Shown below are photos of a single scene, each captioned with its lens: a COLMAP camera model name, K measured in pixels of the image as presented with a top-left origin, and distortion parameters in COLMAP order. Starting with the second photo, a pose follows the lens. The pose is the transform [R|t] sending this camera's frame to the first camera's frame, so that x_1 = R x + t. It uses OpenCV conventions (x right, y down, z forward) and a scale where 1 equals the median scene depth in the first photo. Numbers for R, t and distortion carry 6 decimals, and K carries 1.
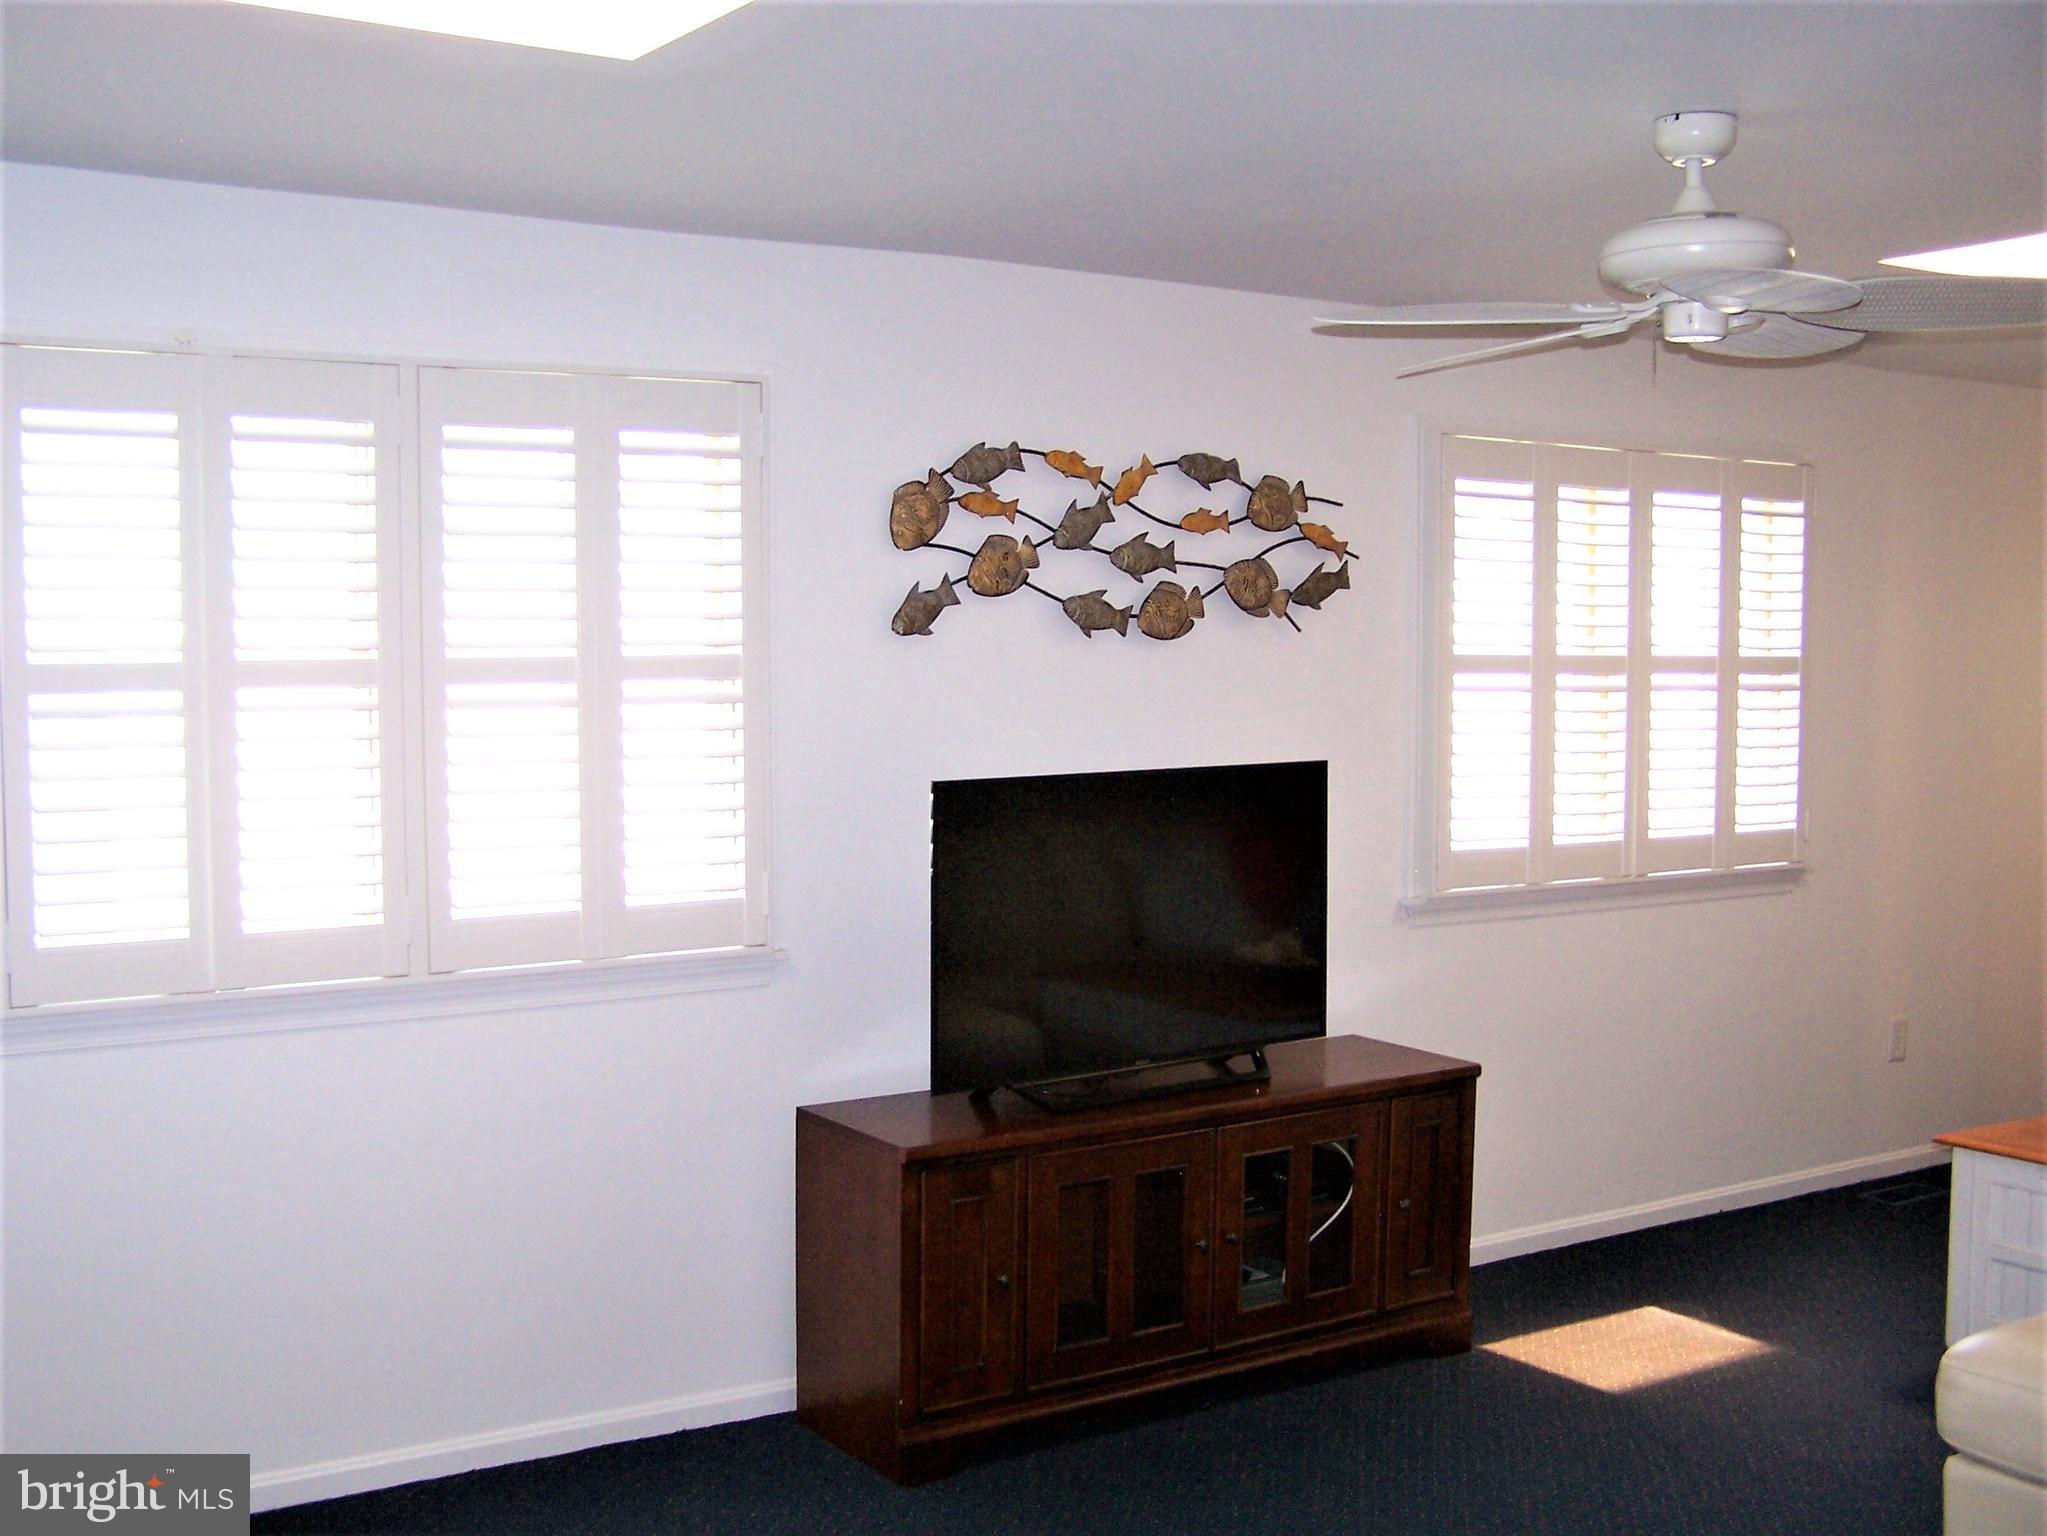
lens RADIAL K [[2326.1, 0, 1019.5], [0, 2326.1, 771.7], [0, 0, 1]] dist [-0.105982, 0.000000]
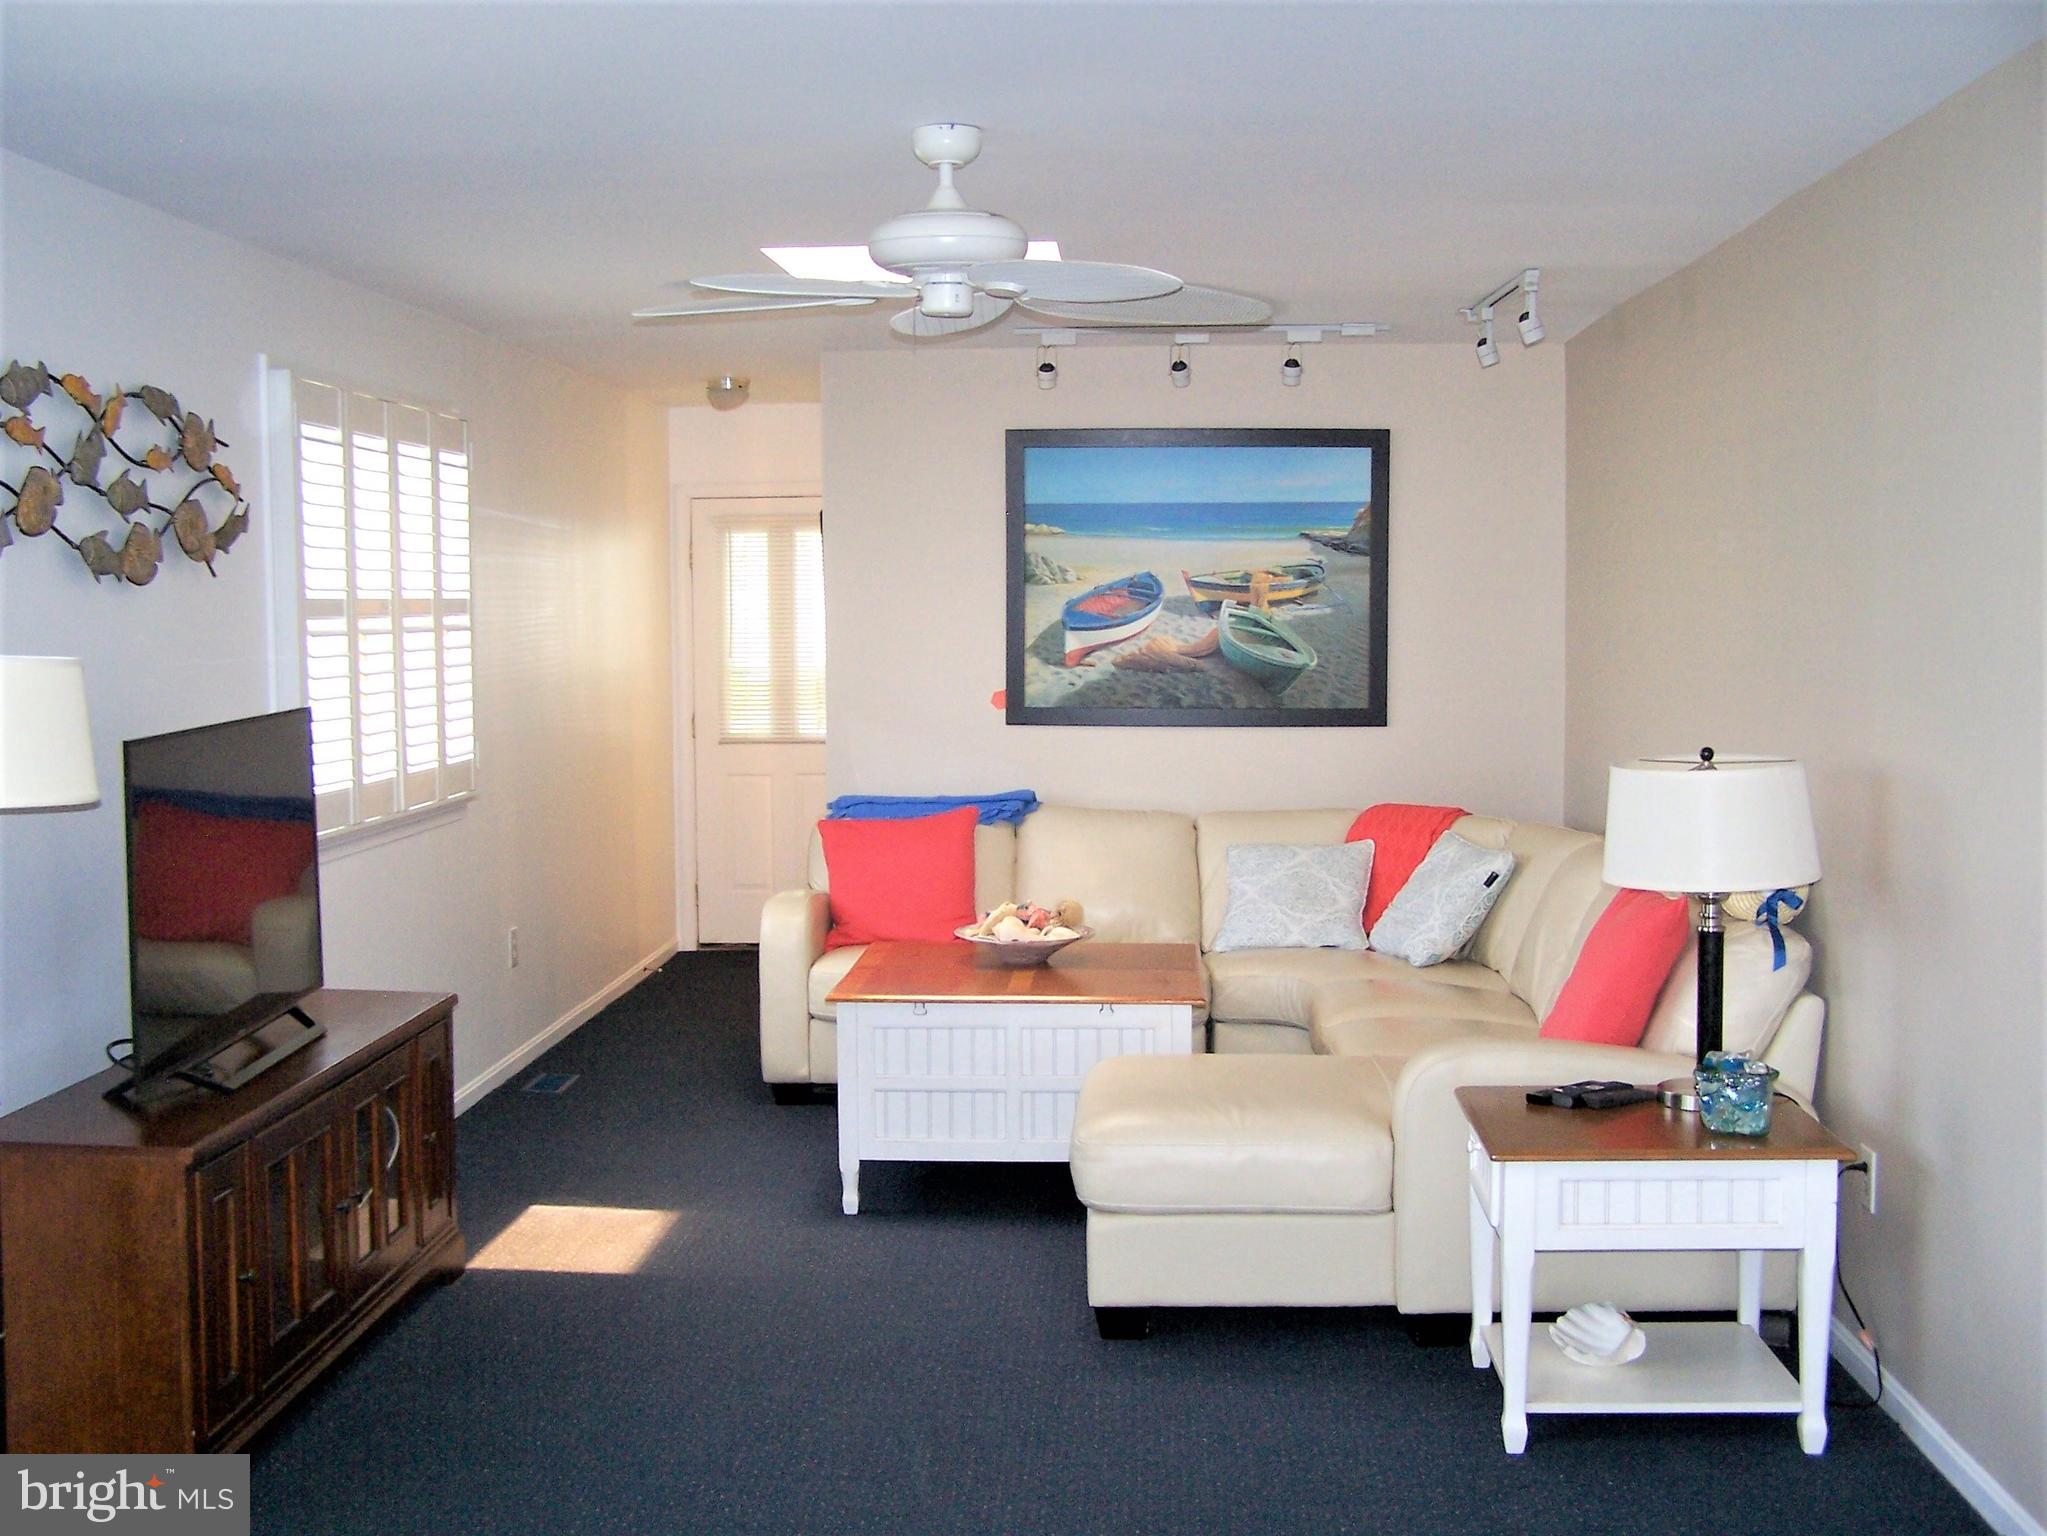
lens RADIAL K [[2326.1, 0, 1015.5], [0, 2326.1, 765.3], [0, 0, 1]] dist [-0.105982, 0.000000]
pose [[0.619060, -0.069226, 0.782286, -0.421693], [0.059956, 0.997366, 0.040813, -0.001564], [-0.783051, 0.021637, 0.621580, 0.156565]]
